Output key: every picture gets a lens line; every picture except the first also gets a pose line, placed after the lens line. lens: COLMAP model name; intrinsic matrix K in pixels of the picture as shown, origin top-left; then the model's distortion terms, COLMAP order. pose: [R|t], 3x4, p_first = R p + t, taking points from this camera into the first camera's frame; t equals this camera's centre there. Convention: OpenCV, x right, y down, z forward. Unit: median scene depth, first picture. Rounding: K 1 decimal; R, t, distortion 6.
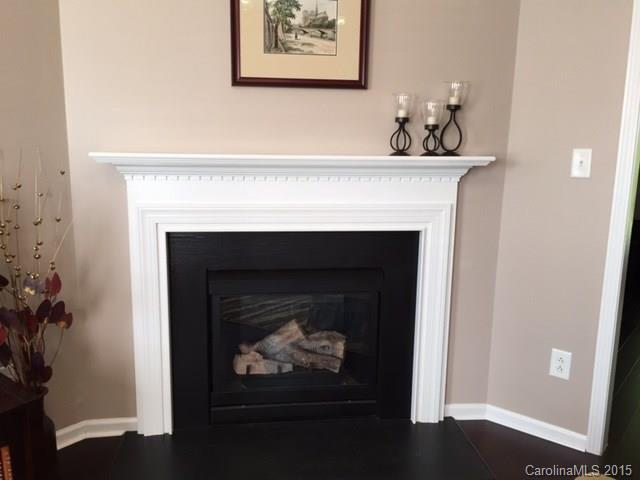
lens RADIAL K [[548.4, 0, 320.0], [0, 548.4, 240.0], [0, 0, 1]] dist [0.085628, -0.118874]
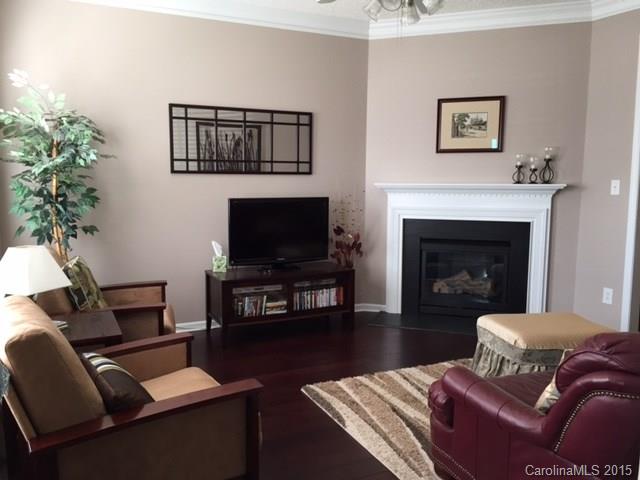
lens RADIAL K [[548.4, 0, 320.0], [0, 548.4, 240.0], [0, 0, 1]] dist [0.085628, -0.118874]
pose [[0.900601, 0.039486, -0.432849, 0.380208], [-0.068515, 0.996311, -0.051669, 0.207233], [0.429212, 0.076190, 0.899985, -1.127386]]
